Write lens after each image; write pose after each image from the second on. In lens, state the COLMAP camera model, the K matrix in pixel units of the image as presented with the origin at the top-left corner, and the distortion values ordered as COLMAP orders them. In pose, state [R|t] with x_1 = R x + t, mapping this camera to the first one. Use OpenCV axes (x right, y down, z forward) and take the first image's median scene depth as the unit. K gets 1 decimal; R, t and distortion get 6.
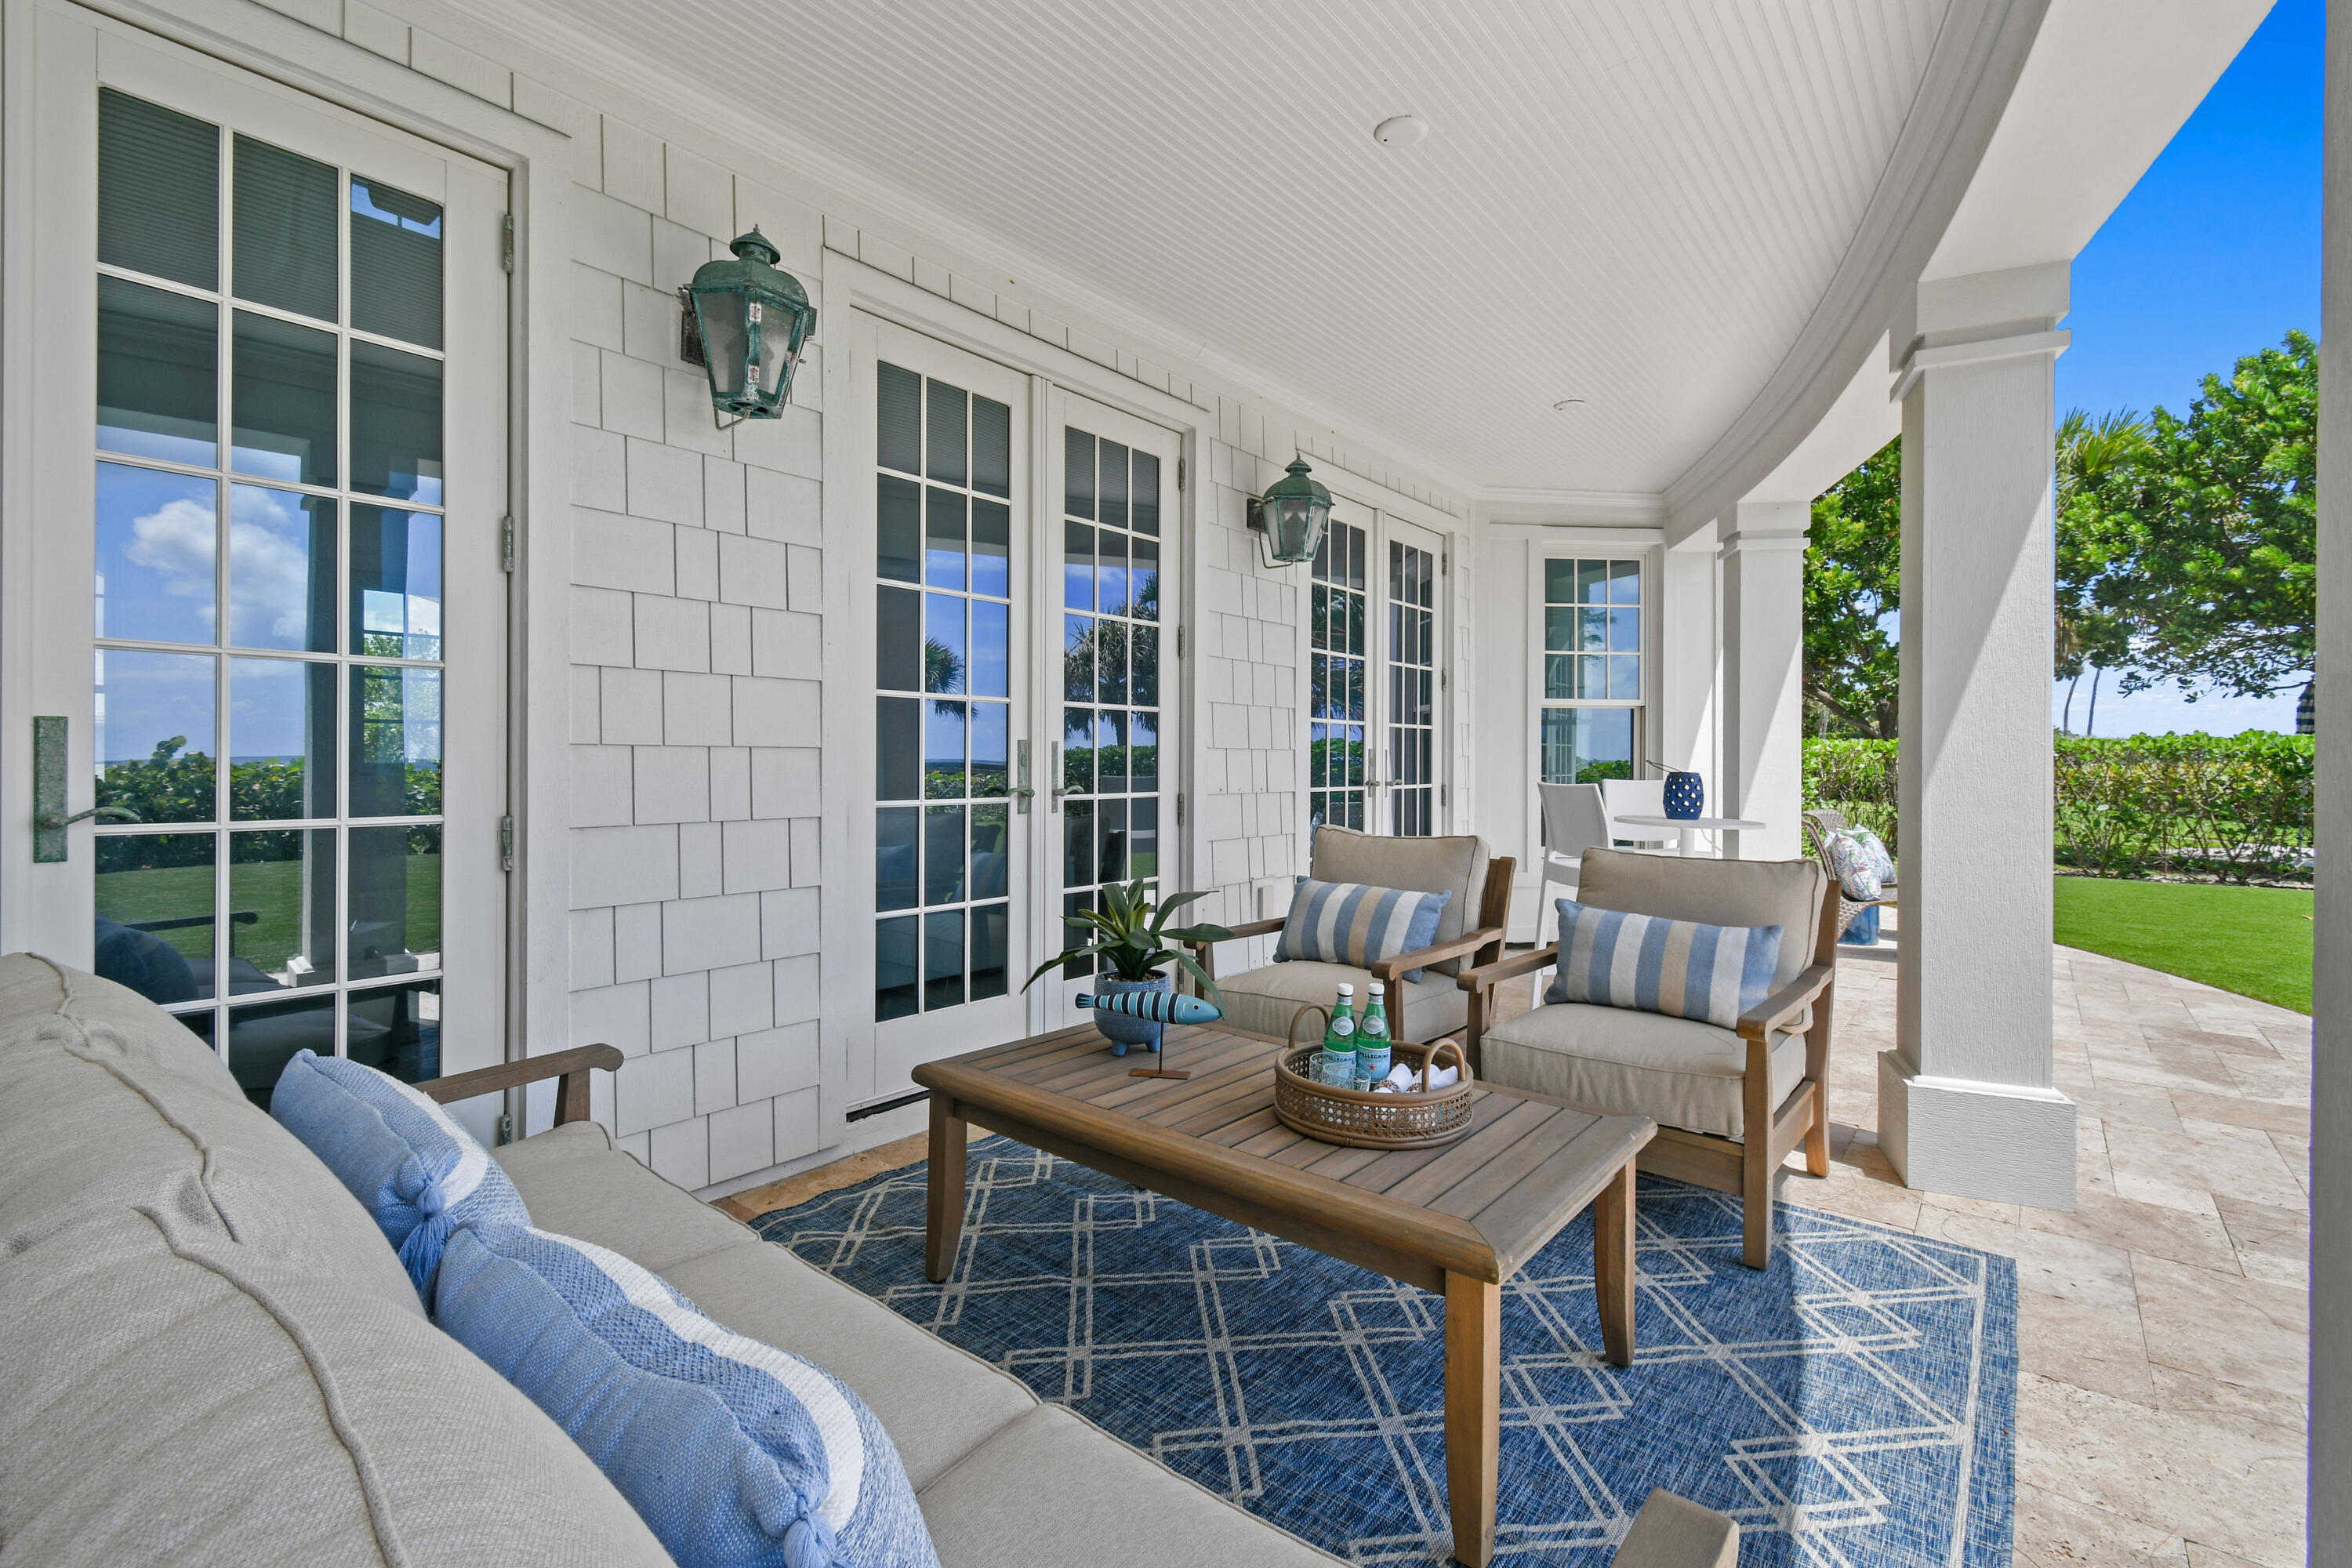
lens RADIAL K [[1059.3, 0, 1176.4], [0, 1059.3, 749.1], [0, 0, 1]] dist [0.003019, -0.000666]
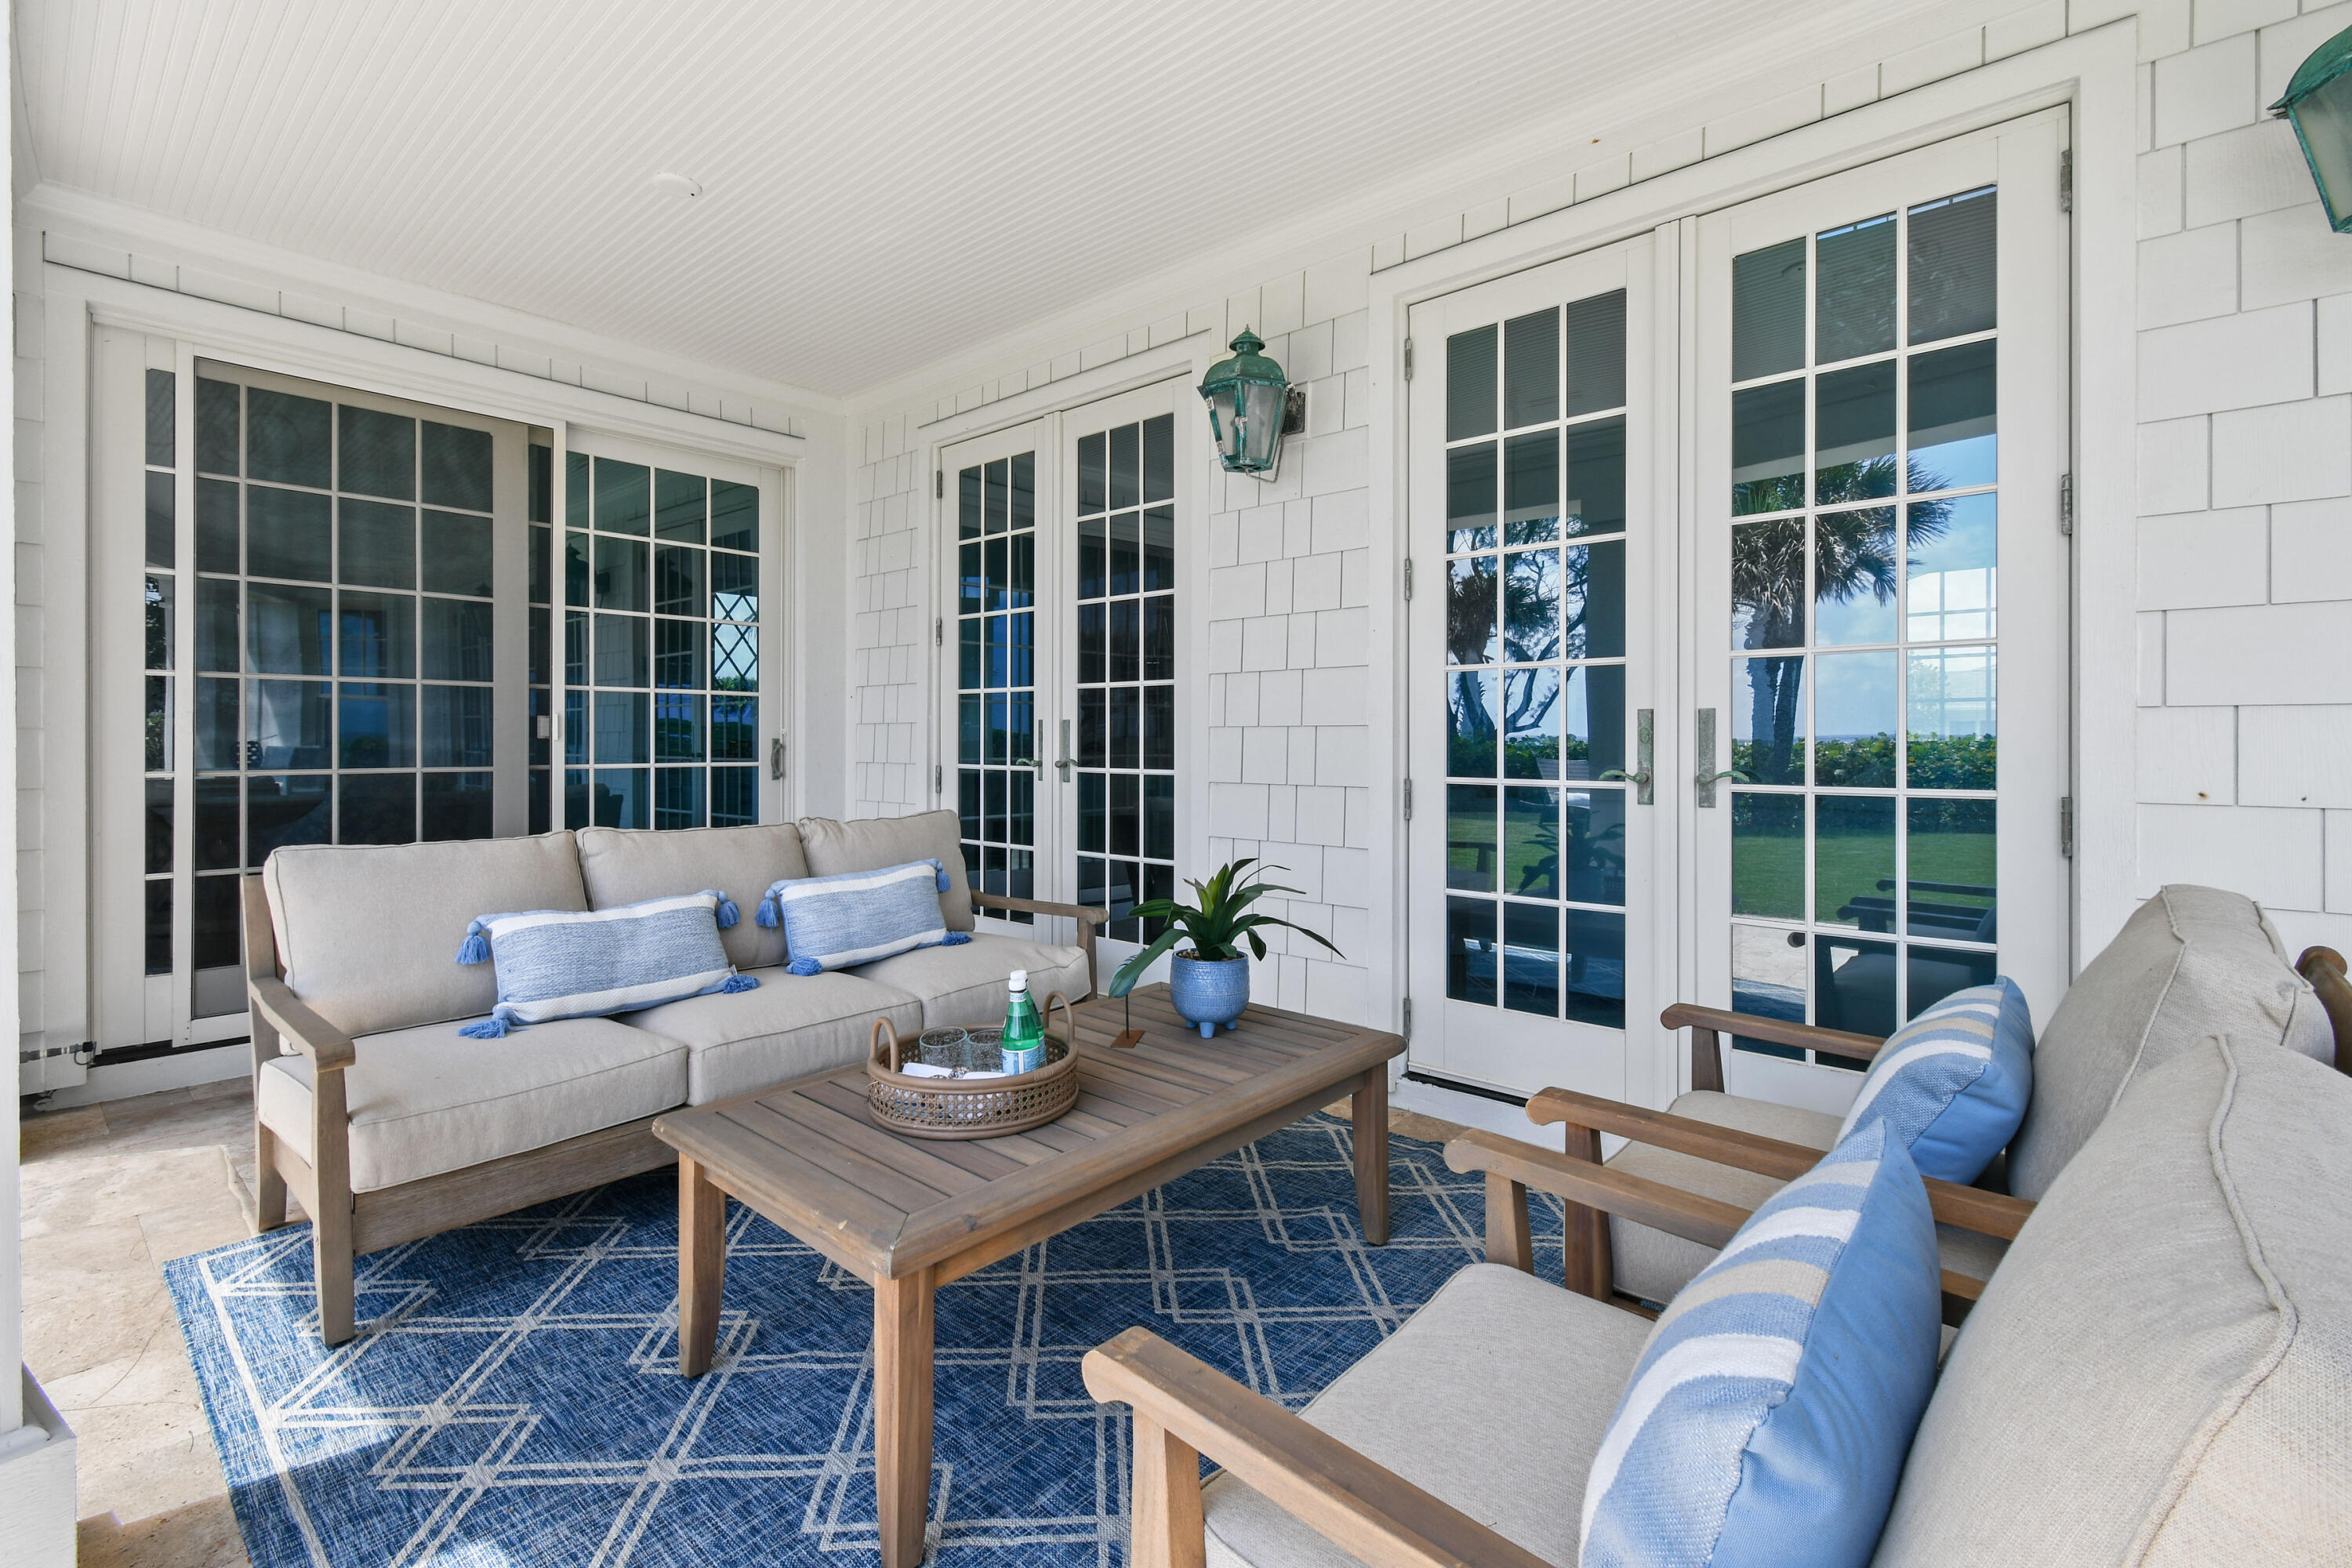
lens RADIAL K [[1050.4, 0, 1167.0], [0, 1050.4, 731.8], [0, 0, 1]] dist [0.010937, 0.000066]
pose [[-0.047549, -0.002442, -0.998866, 0.734571], [0.014641, 0.999888, -0.003142, 0.004816], [0.998762, -0.014774, -0.047508, 0.790706]]
